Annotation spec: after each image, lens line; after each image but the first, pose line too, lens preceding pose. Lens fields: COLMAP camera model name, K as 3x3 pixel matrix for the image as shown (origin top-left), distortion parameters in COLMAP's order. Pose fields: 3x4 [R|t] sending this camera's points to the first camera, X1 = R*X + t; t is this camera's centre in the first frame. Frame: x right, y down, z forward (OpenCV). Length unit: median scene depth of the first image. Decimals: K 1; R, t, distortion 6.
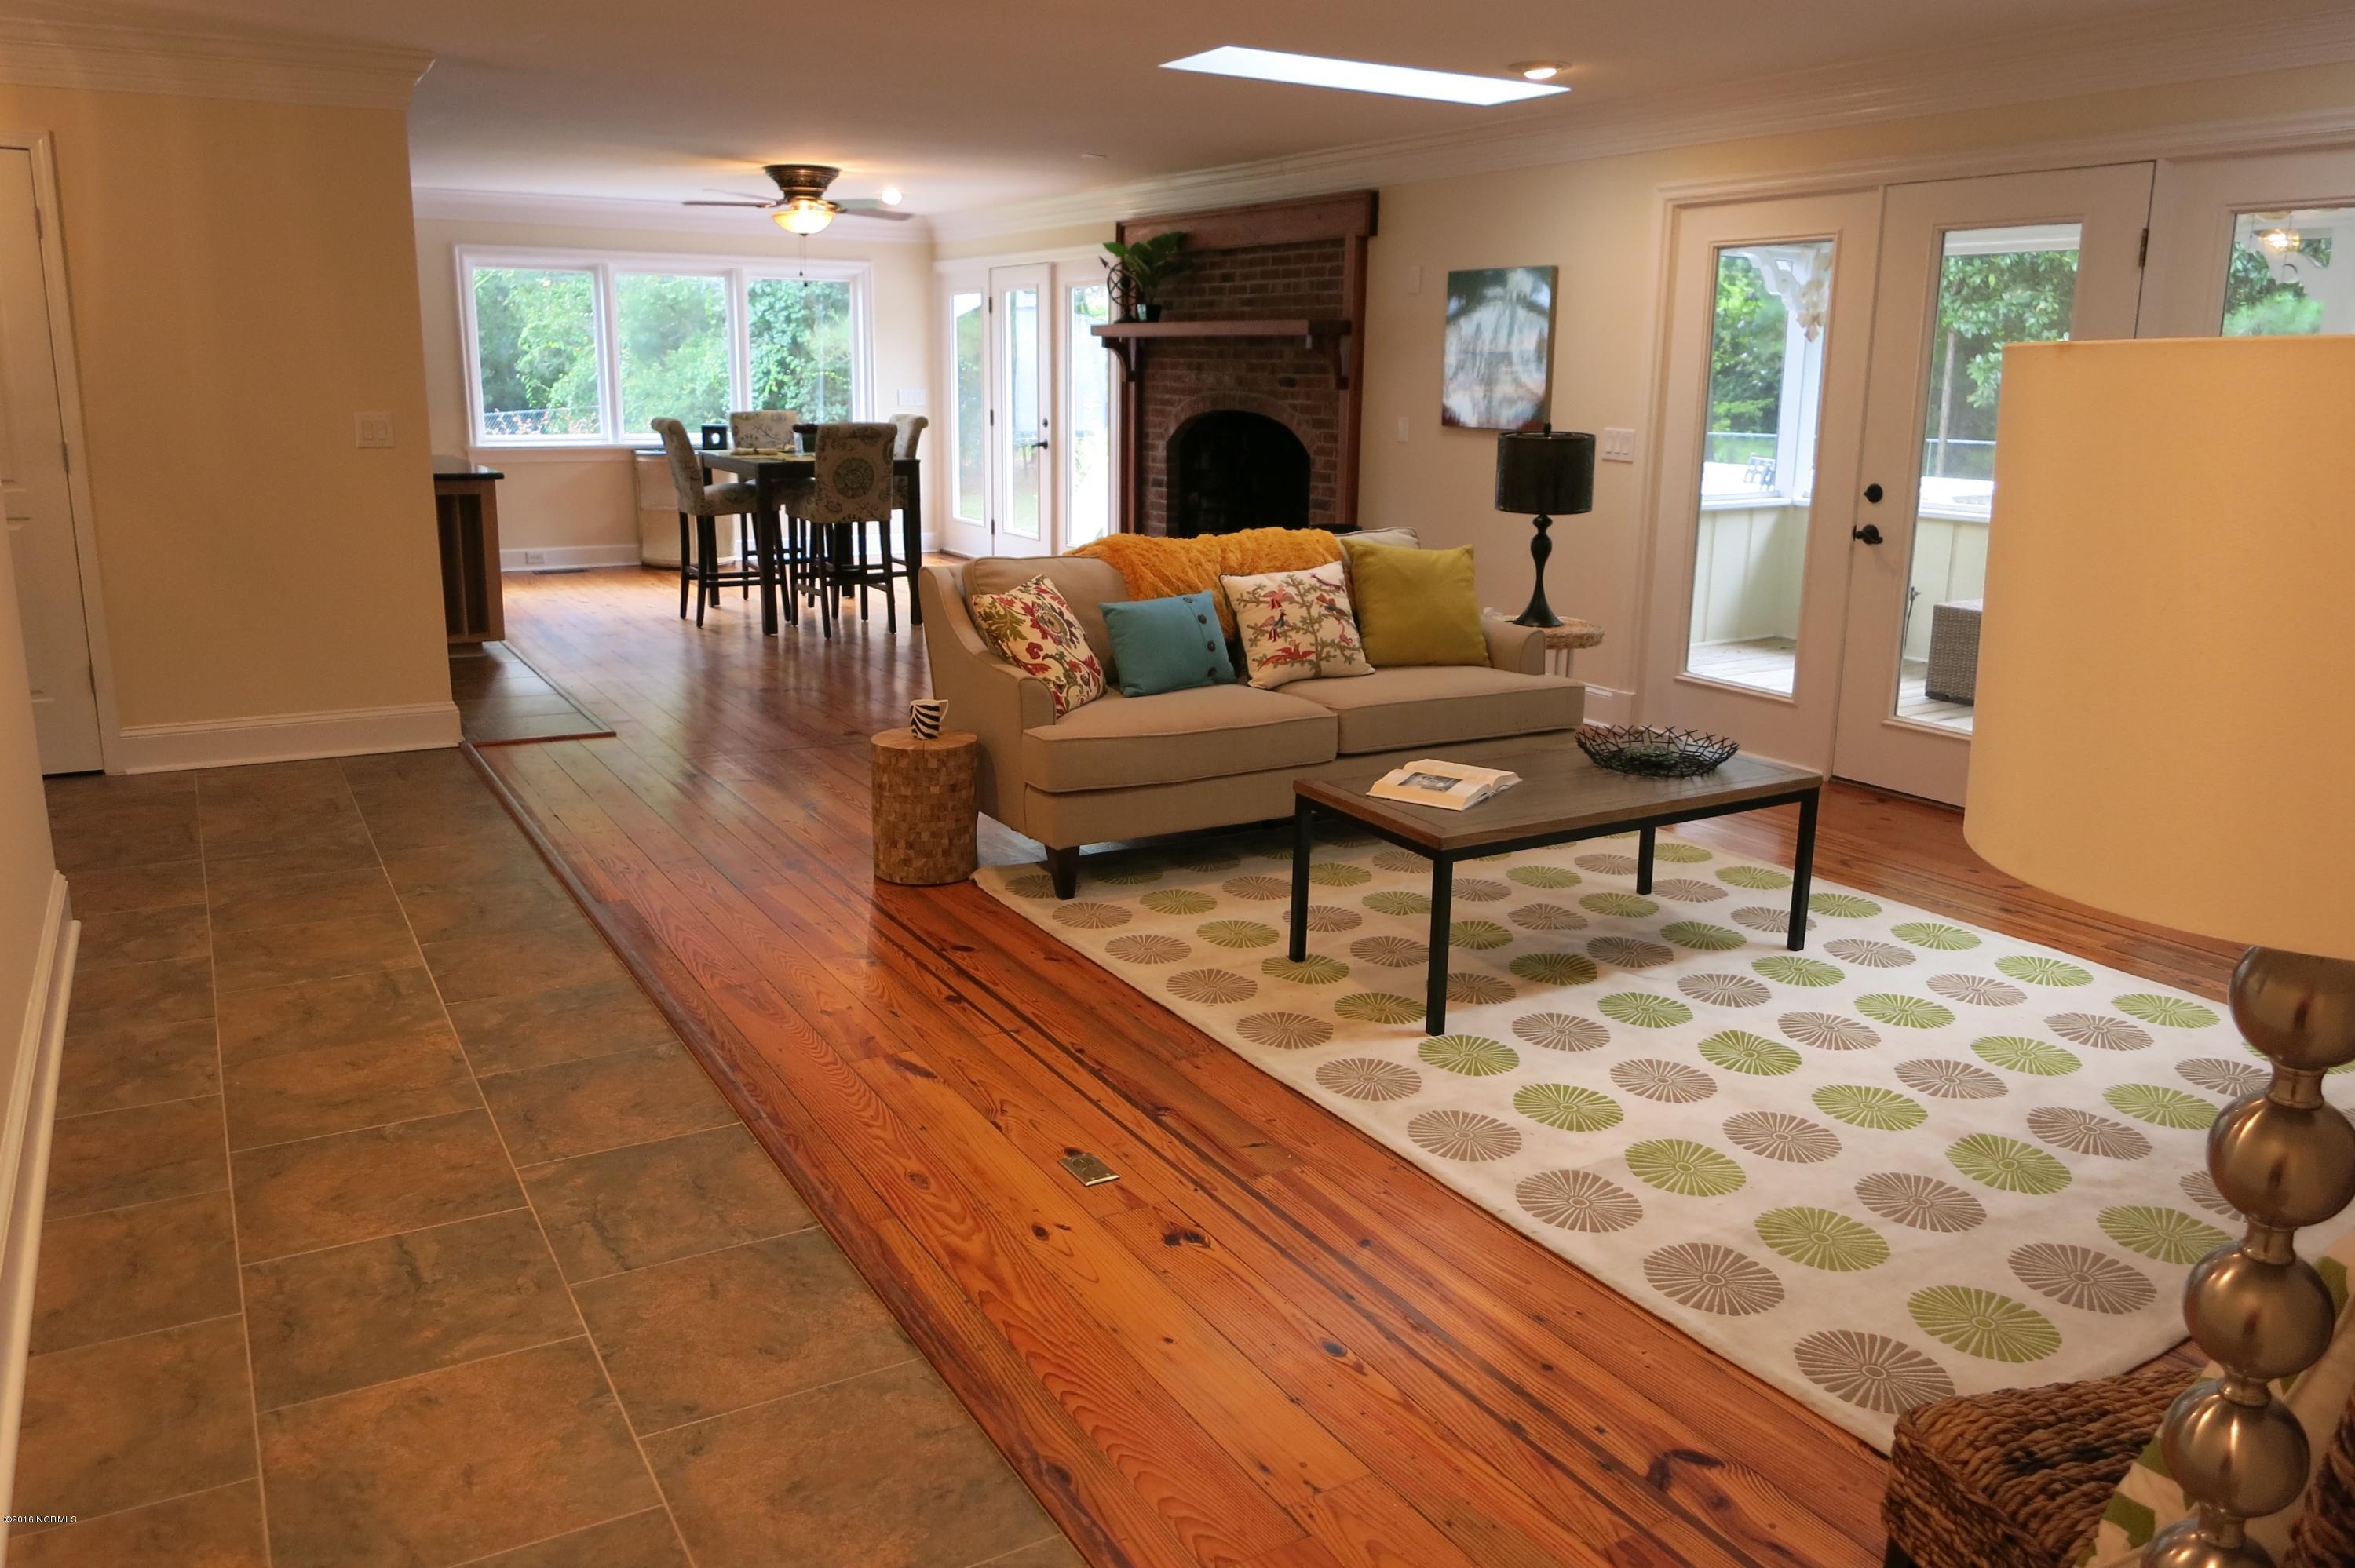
lens RADIAL K [[1694.3, 0, 1173.6], [0, 1694.3, 778.9], [0, 0, 1]] dist [-0.033880, -0.005966]
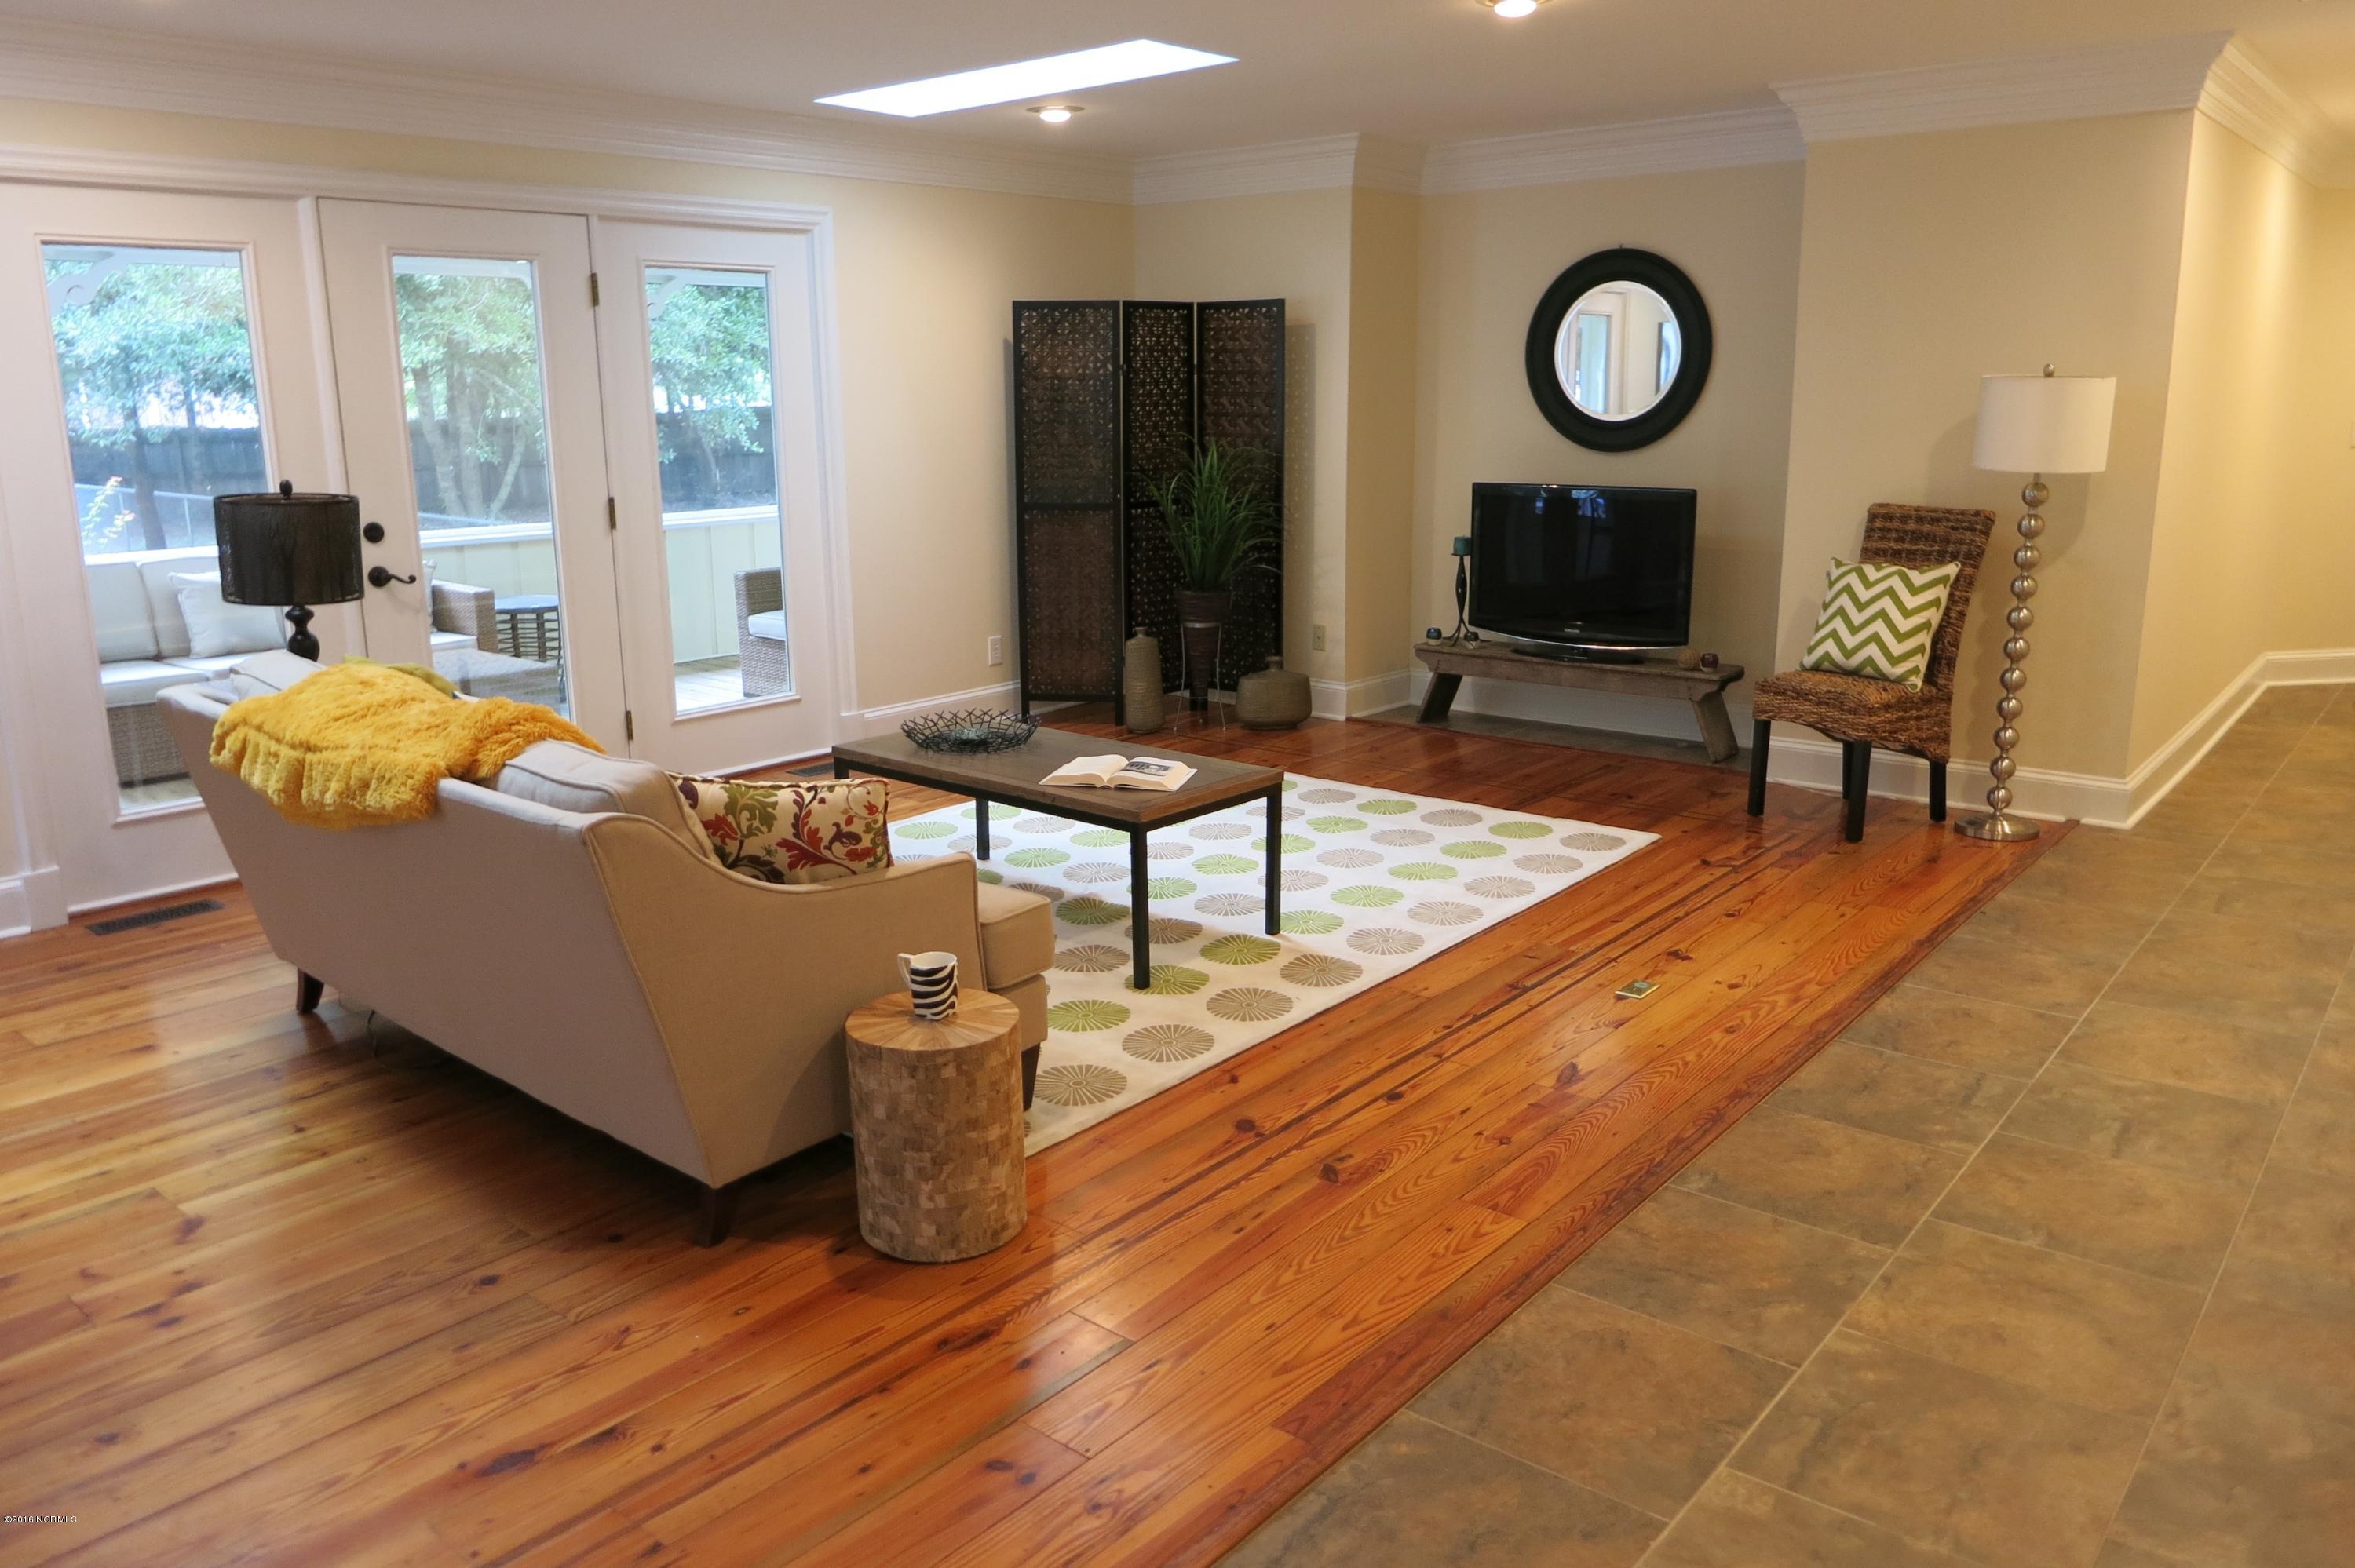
lens RADIAL K [[1694.3, 0, 1173.6], [0, 1694.3, 778.9], [0, 0, 1]] dist [-0.033880, -0.005966]
pose [[-0.345164, -0.218263, 0.912811, -0.963234], [0.226618, 0.924424, 0.306732, -0.364576], [-0.910772, 0.312733, -0.269616, 1.419878]]
